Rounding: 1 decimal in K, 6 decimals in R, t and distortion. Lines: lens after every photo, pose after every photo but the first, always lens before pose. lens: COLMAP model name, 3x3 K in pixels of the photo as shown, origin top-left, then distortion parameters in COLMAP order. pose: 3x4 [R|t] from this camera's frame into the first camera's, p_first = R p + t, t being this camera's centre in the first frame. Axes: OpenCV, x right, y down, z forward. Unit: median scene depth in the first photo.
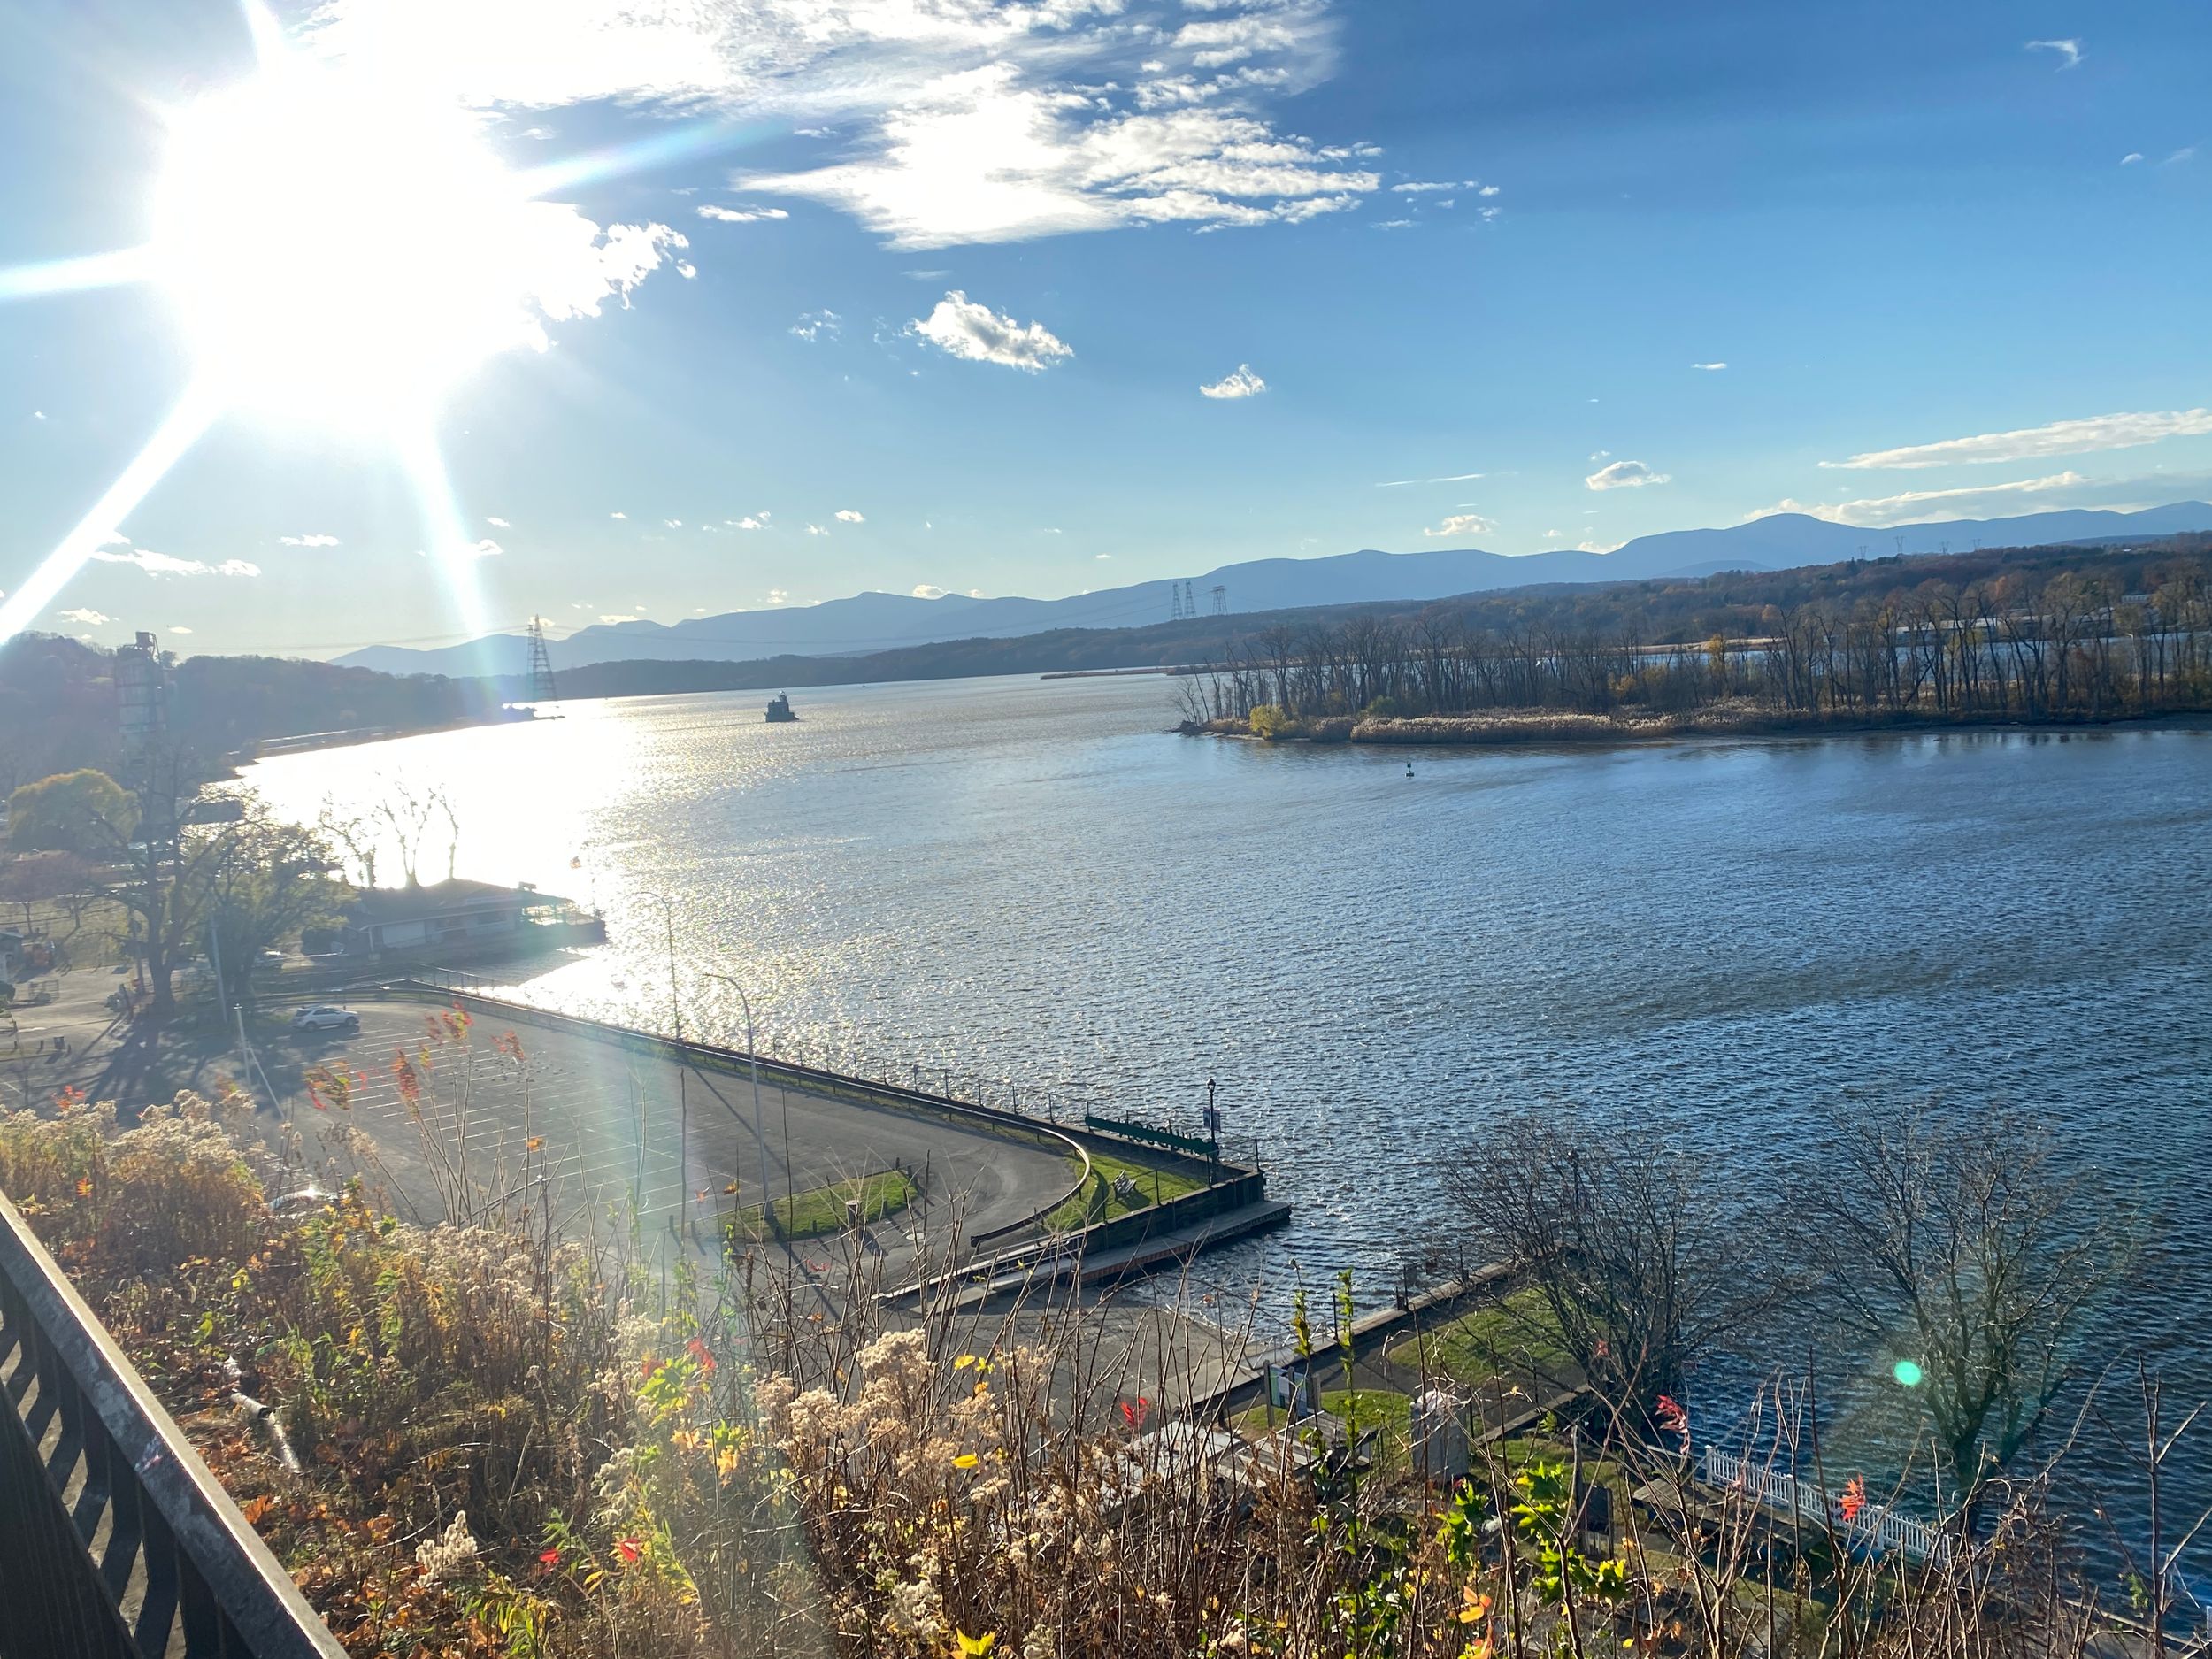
lens RADIAL K [[1868.4, 0, 1106.0], [0, 1868.4, 829.5], [0, 0, 1]] dist [0.083644, -0.157606]
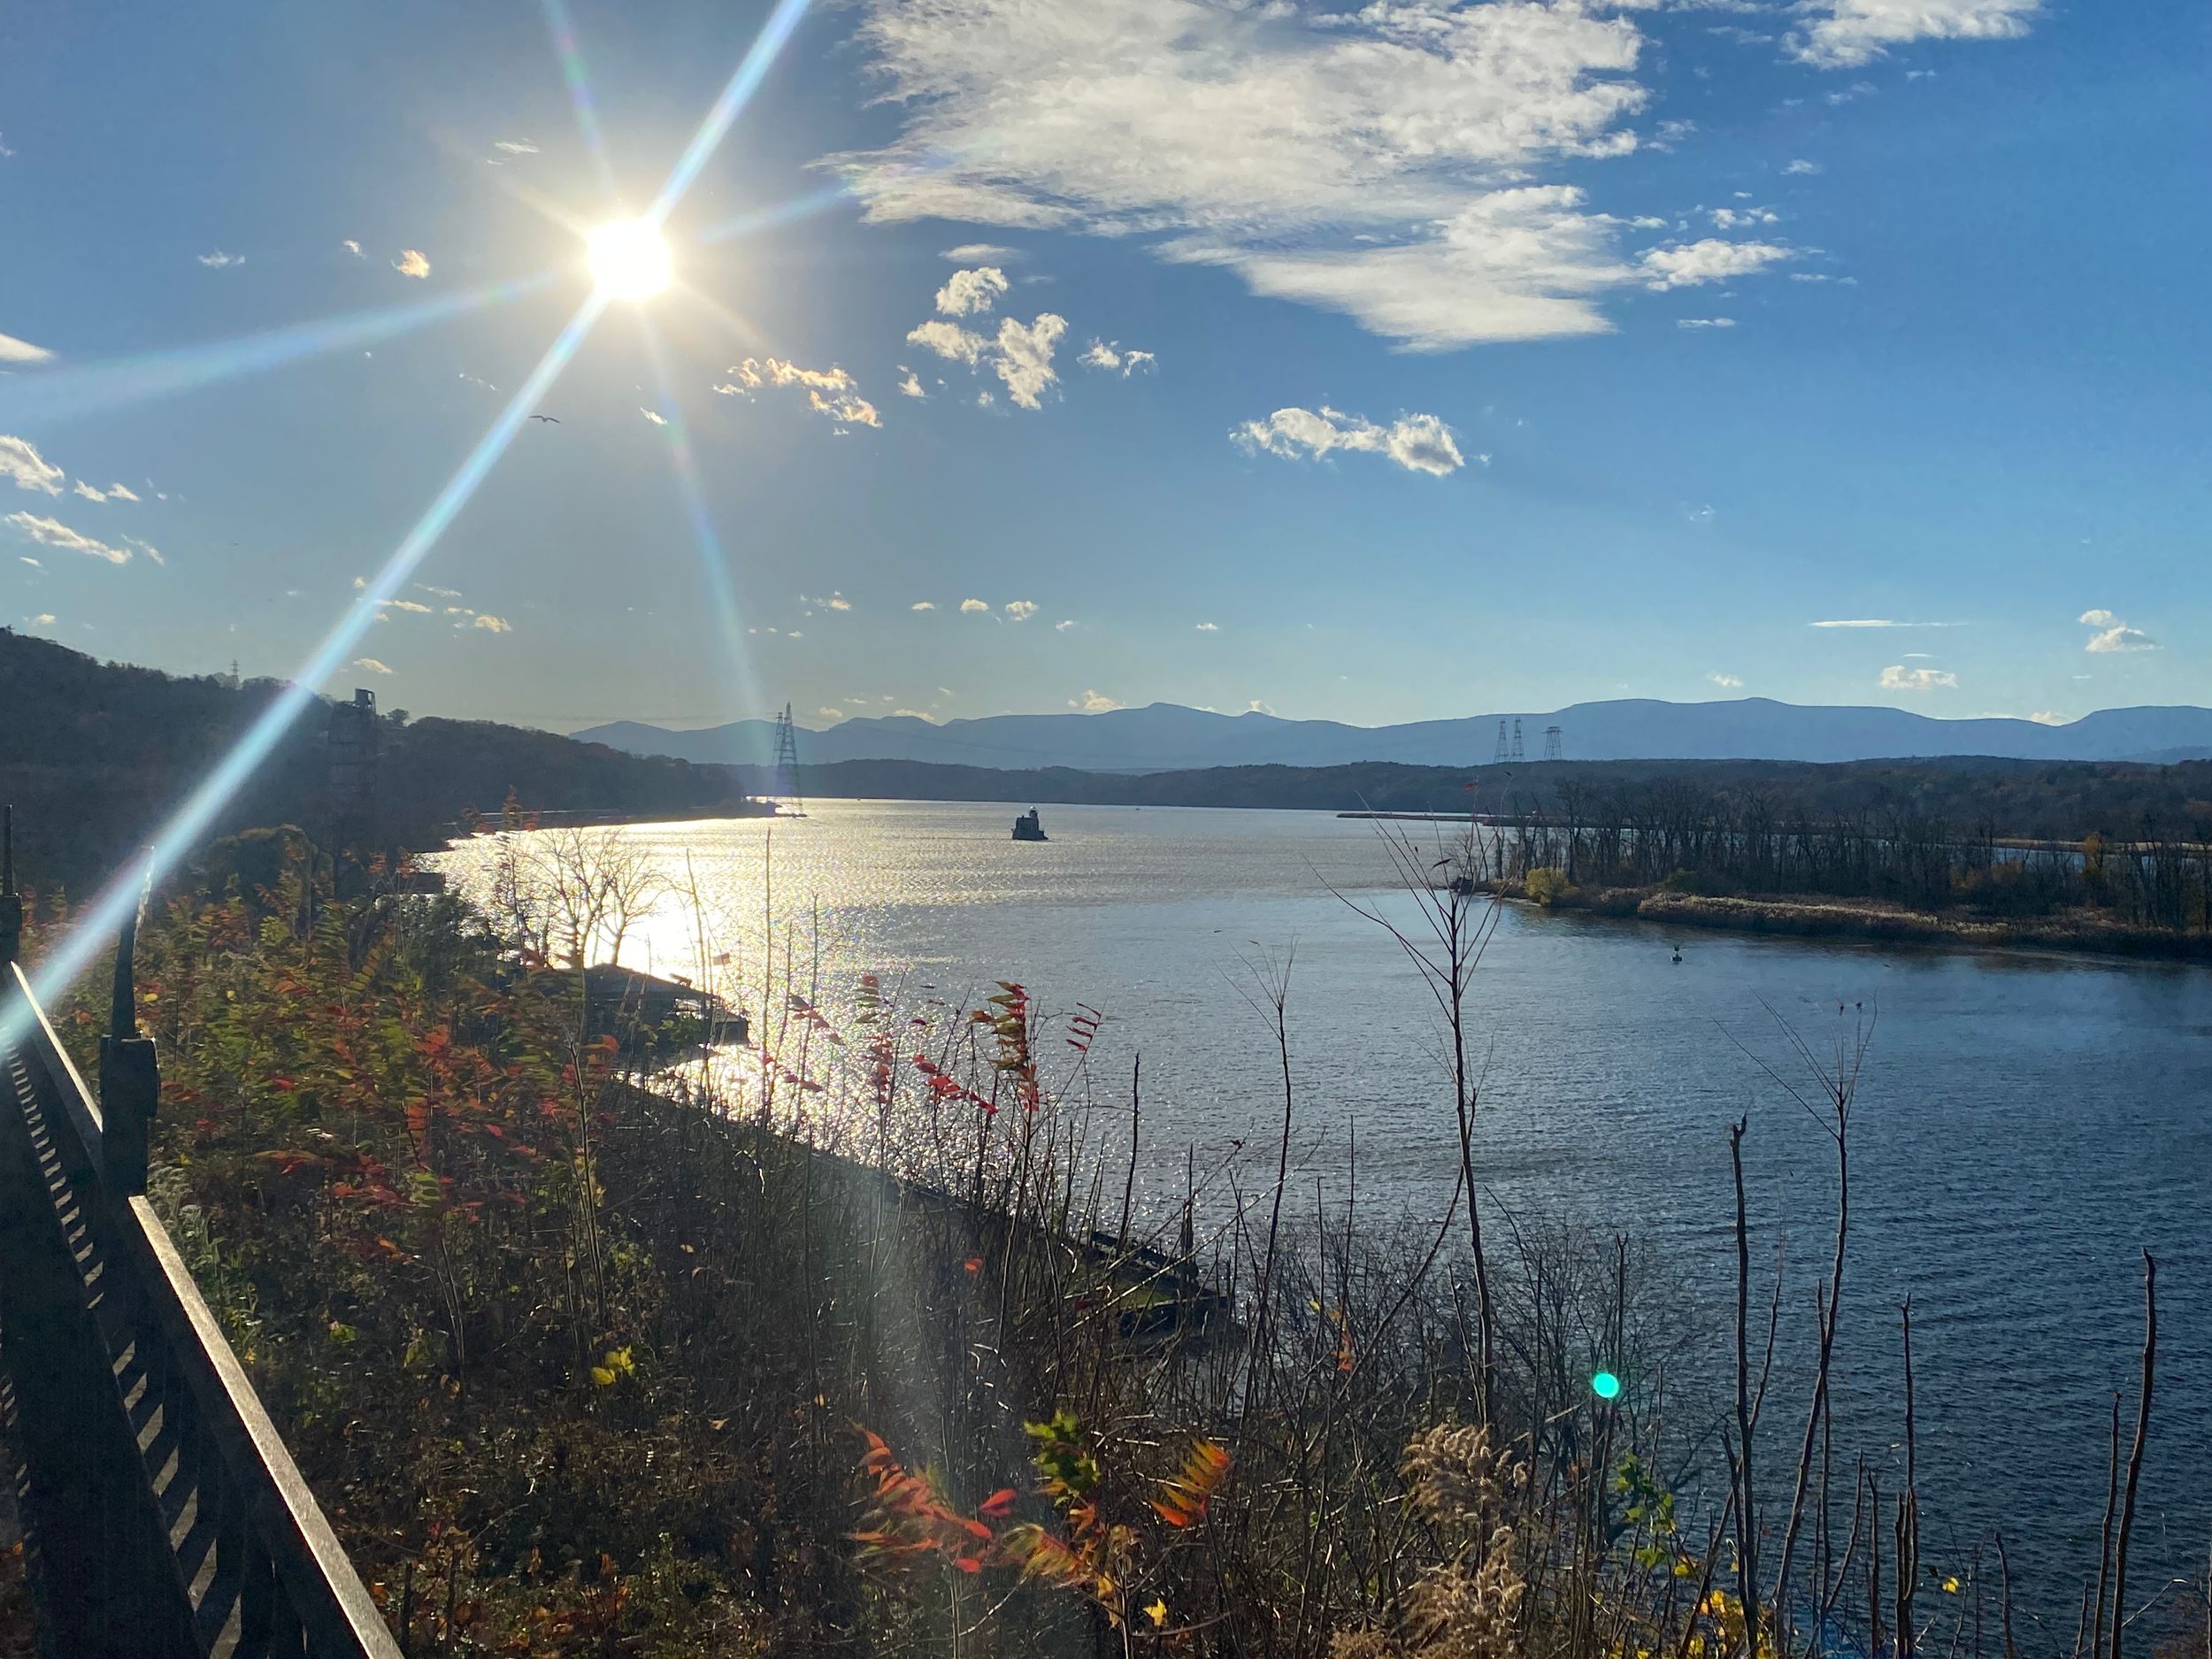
lens RADIAL K [[2298.2, 0, 1106.0], [0, 2298.2, 829.5], [0, 0, 1]] dist [0.102842, -0.447099]
pose [[0.981382, 0.085827, -0.171821, 0.062477], [-0.098098, 0.993101, -0.064236, 0.004799], [0.165123, 0.079896, 0.983032, -0.083001]]
